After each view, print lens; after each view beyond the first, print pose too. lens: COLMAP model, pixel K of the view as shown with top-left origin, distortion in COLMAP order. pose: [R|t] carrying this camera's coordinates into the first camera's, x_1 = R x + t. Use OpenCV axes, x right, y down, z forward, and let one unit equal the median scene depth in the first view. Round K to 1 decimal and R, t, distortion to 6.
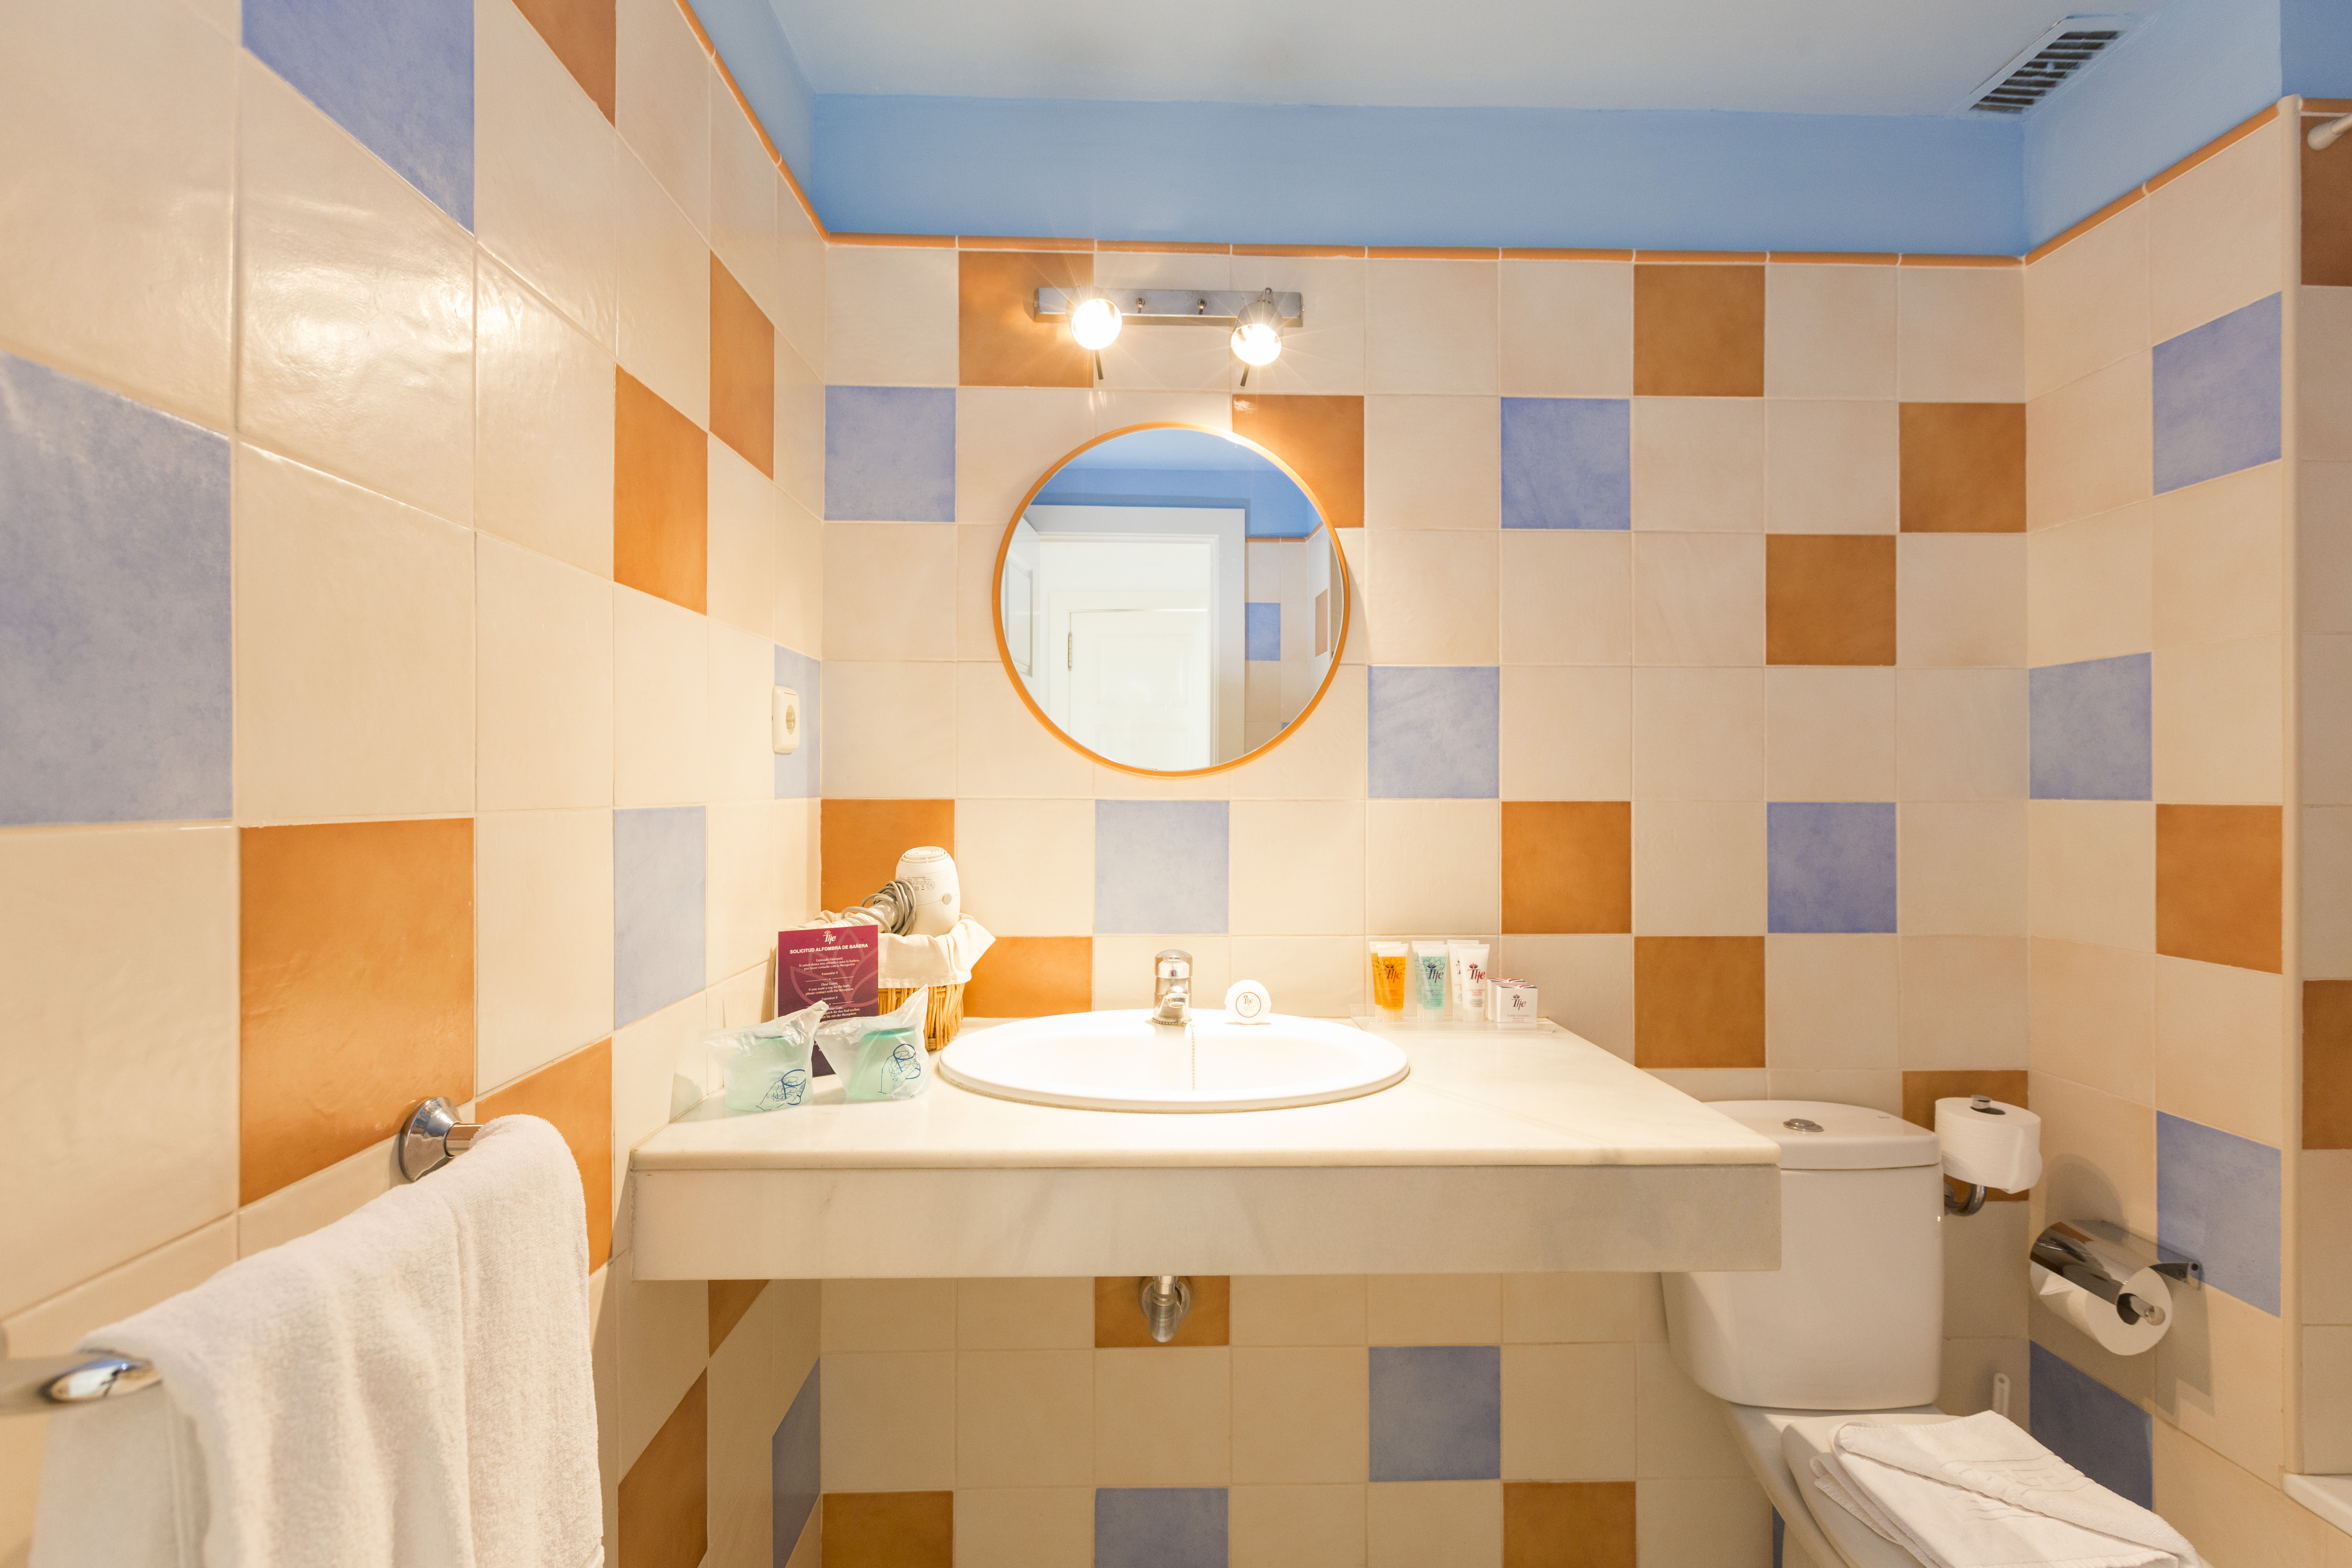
lens RADIAL K [[1094.6, 0, 1176.0], [0, 1094.6, 784.0], [0, 0, 1]] dist [0.000341, -0.000149]
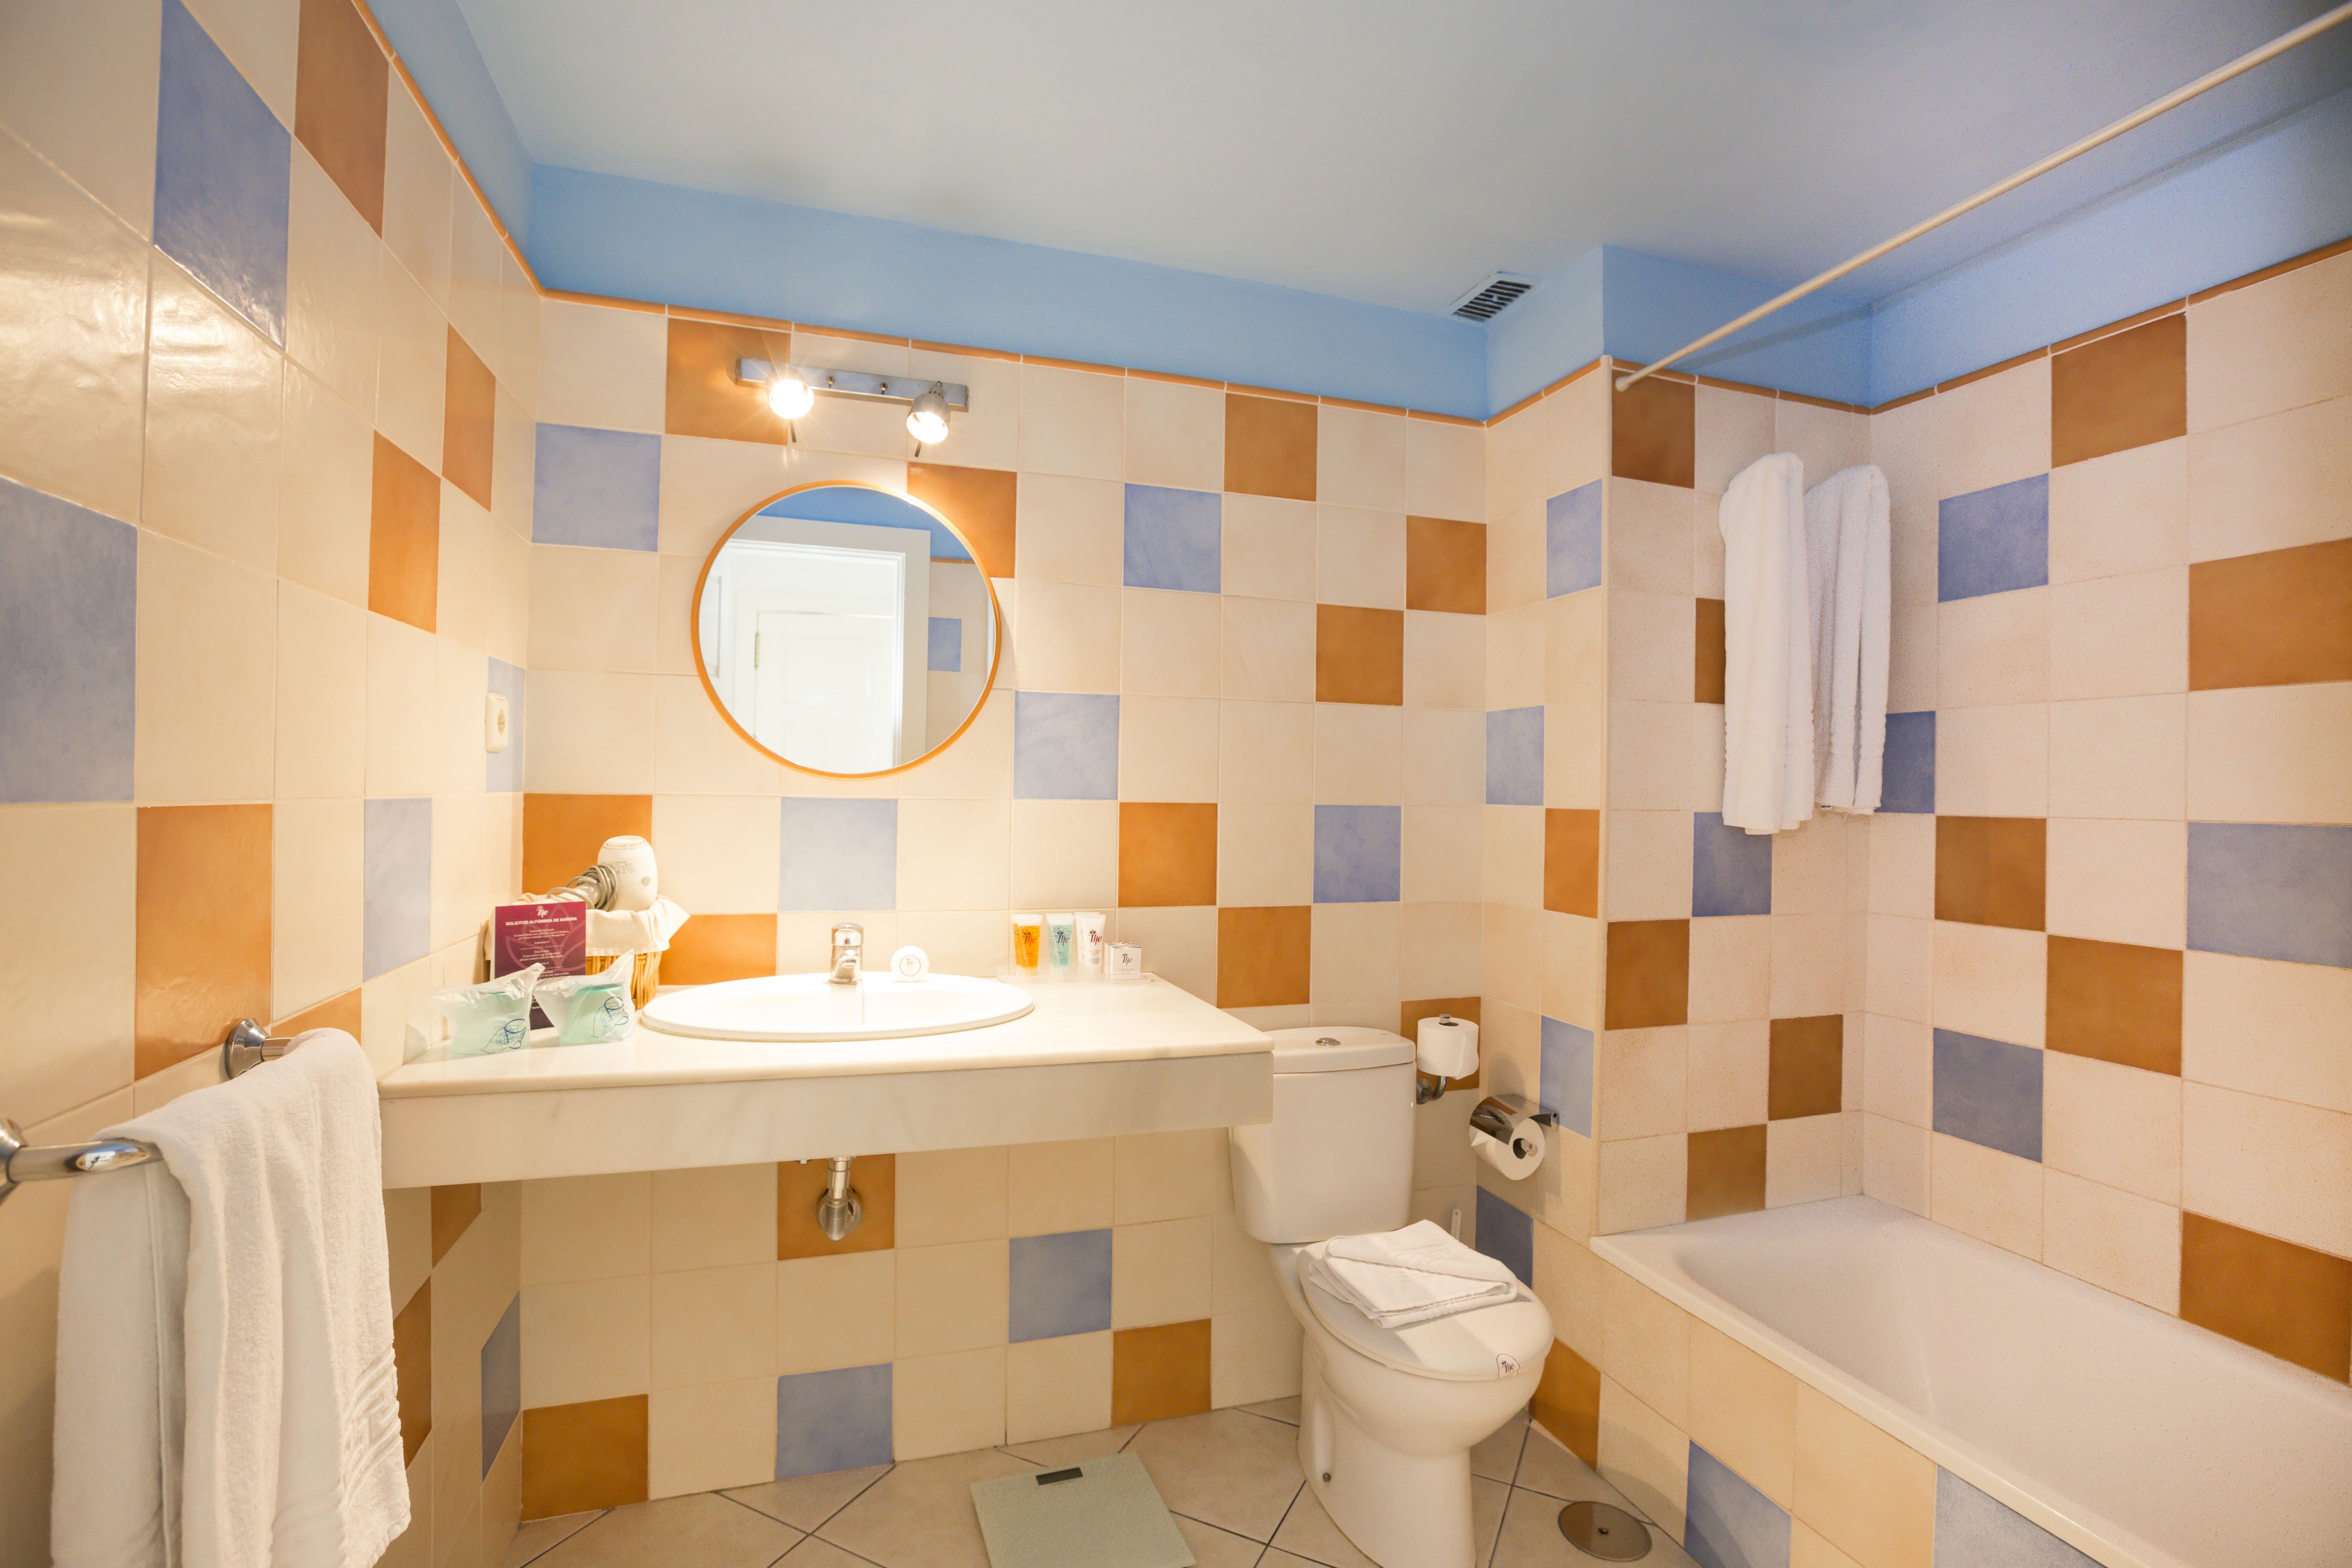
lens RADIAL K [[1073.9, 0, 1176.0], [0, 1073.9, 784.0], [0, 0, 1]] dist [-0.080571, 0.051071]
pose [[0.959493, 0.015417, 0.281311, 0.012472], [-0.015000, 0.999881, -0.003637, -0.001593], [-0.281333, -0.000730, 0.959610, -0.219298]]
